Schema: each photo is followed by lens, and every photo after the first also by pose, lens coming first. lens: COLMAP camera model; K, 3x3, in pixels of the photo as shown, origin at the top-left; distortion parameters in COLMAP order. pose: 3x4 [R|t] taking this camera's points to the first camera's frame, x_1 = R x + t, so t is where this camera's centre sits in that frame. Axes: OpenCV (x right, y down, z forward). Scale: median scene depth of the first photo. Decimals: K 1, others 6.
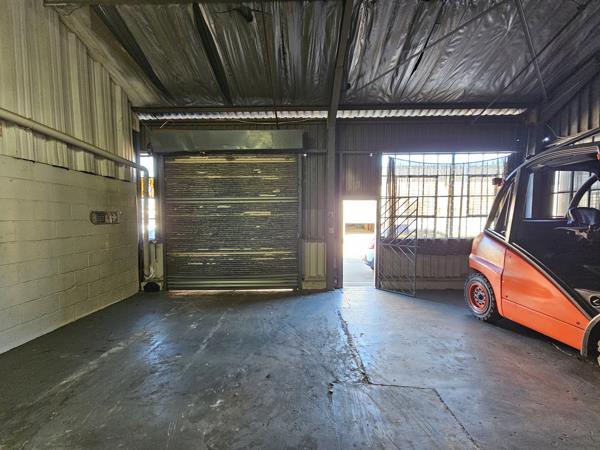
lens RADIAL K [[245.2, 0, 297.6], [0, 245.2, 230.2], [0, 0, 1]] dist [-0.002287, -0.000060]
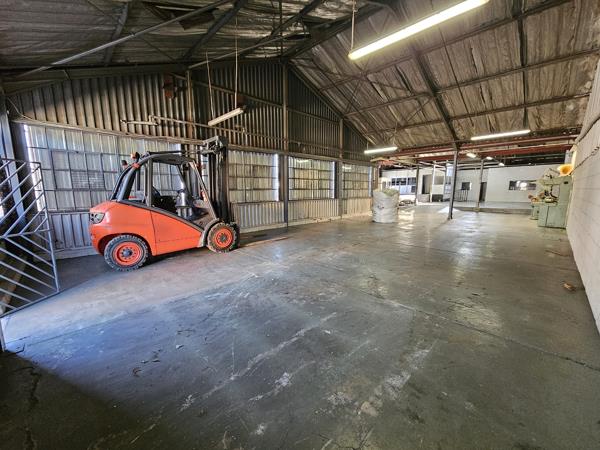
lens RADIAL K [[245.2, 0, 297.6], [0, 245.2, 230.2], [0, 0, 1]] dist [-0.002287, -0.000060]
pose [[-0.708964, -0.108603, 0.696833, -0.555708], [0.042625, 0.979667, 0.196050, -0.042760], [-0.703955, 0.168694, -0.689920, 0.904468]]
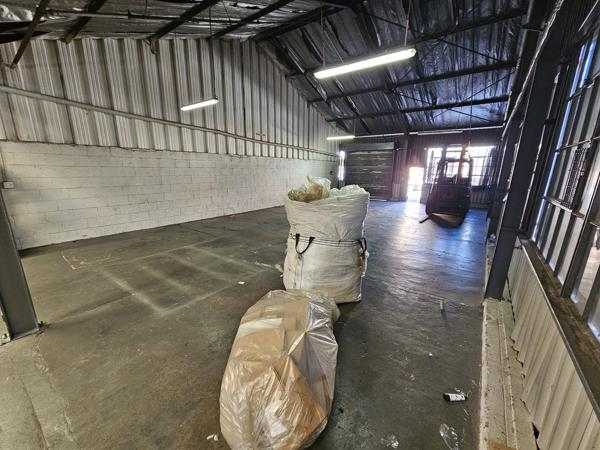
lens RADIAL K [[245.2, 0, 297.6], [0, 245.2, 230.2], [0, 0, 1]] dist [-0.002287, -0.000060]
pose [[0.807898, 0.156371, -0.568198, 0.833570], [-0.044637, 0.977622, 0.205579, 0.046515], [0.587629, -0.140724, 0.796799, -1.931761]]
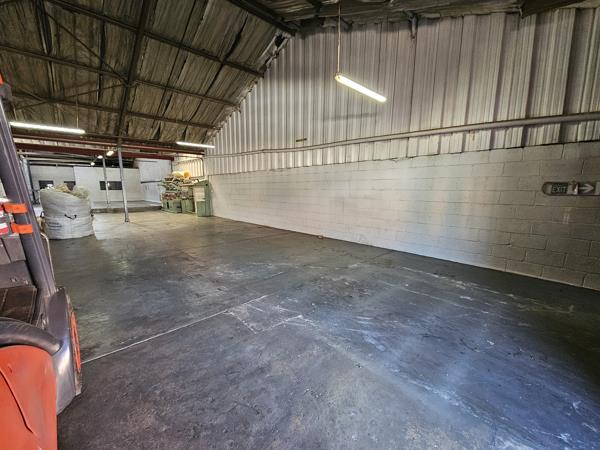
lens RADIAL K [[245.2, 0, 297.6], [0, 245.2, 230.2], [0, 0, 1]] dist [-0.002287, -0.000060]
pose [[-0.726892, 0.117208, -0.676676, 0.500915], [-0.033314, 0.978150, 0.205214, -0.044243], [0.685943, 0.171711, -0.707105, 0.817915]]
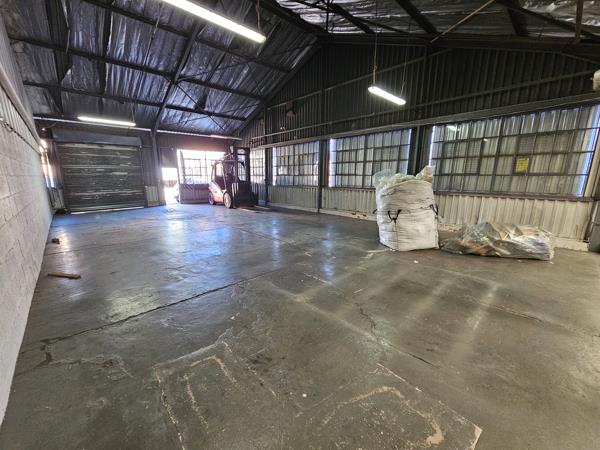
lens RADIAL K [[245.2, 0, 297.6], [0, 245.2, 230.2], [0, 0, 1]] dist [-0.002287, -0.000060]
pose [[0.719017, -0.146834, 0.679305, -0.601575], [0.032637, 0.983482, 0.178038, 0.095231], [-0.694226, -0.105842, 0.711932, -1.759015]]
